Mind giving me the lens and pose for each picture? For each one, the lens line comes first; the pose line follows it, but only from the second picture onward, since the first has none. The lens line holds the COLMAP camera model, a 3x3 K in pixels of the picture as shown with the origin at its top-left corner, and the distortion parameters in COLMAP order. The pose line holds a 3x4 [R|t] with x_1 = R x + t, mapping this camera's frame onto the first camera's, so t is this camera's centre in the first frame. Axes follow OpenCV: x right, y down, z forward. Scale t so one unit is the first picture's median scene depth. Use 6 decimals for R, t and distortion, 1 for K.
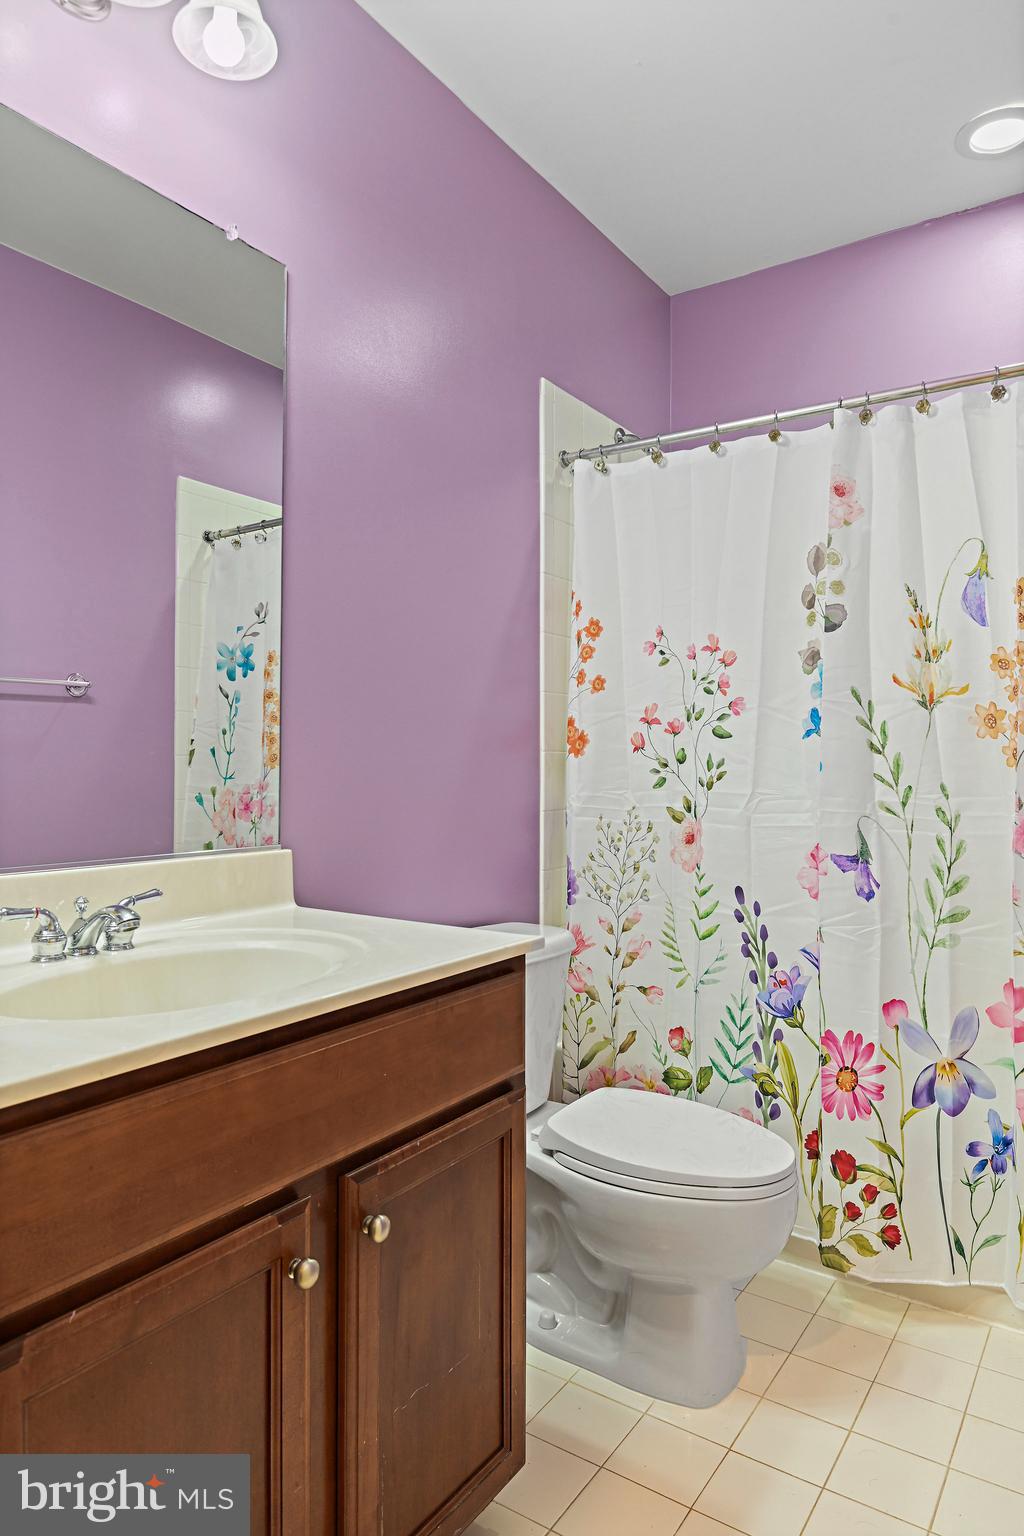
lens RADIAL K [[956.1, 0, 515.7], [0, 956.1, 762.9], [0, 0, 1]] dist [-0.008580, -0.010852]
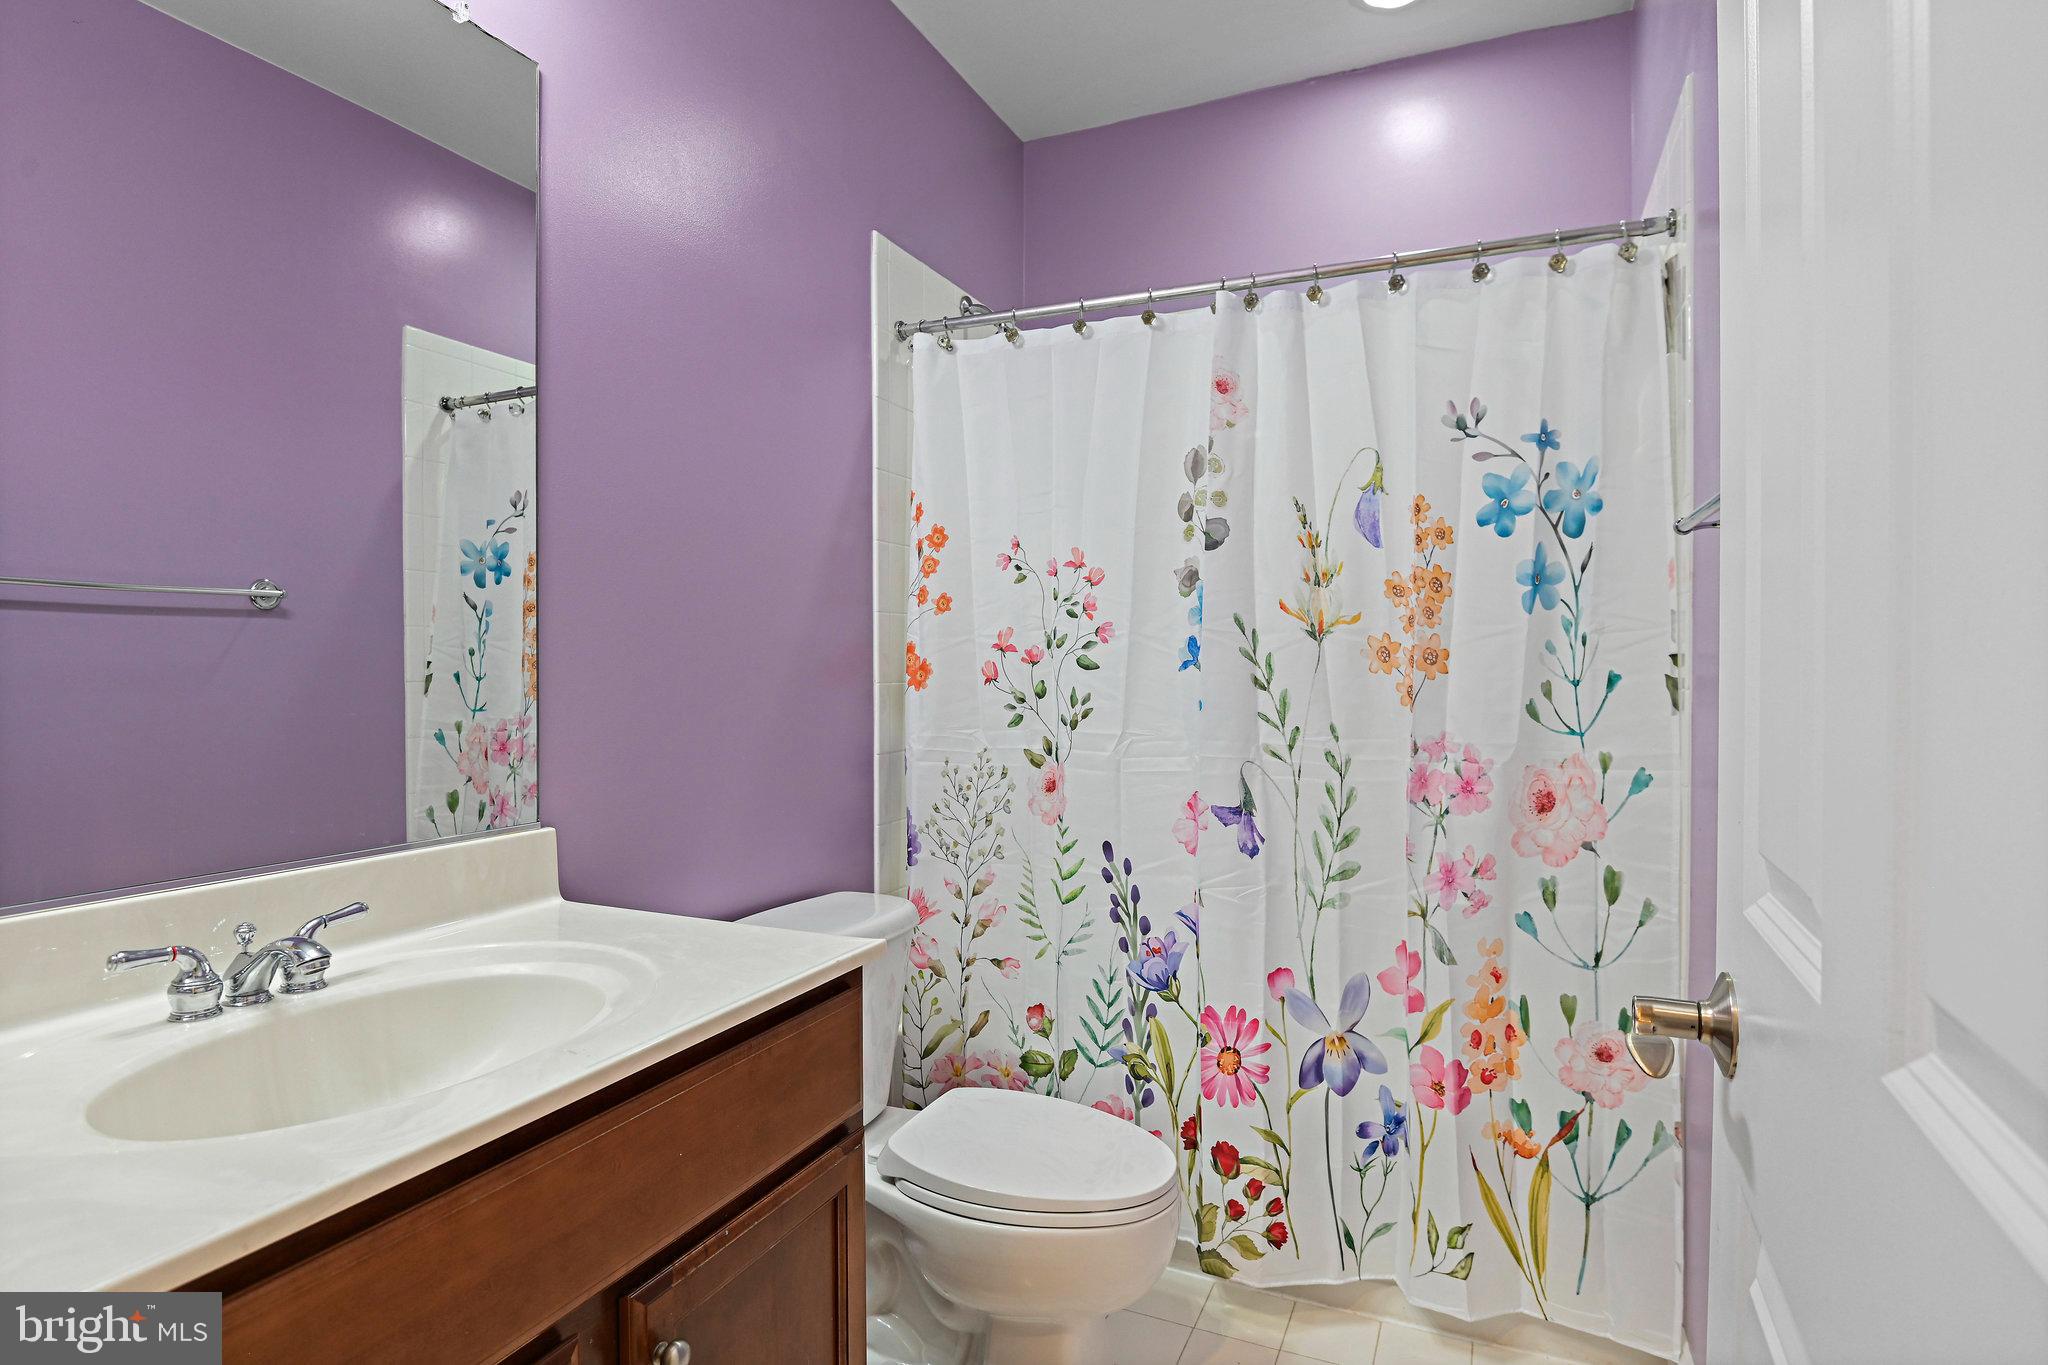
lens RADIAL K [[1046.2, 0, 1018.5], [0, 1046.2, 681.0], [0, 0, 1]] dist [-0.009431, -0.006334]
pose [[0.985234, -0.006552, 0.171089, -0.007077], [0.001530, 0.999565, 0.029468, -0.047340], [-0.171207, -0.028771, 0.984815, 0.091555]]
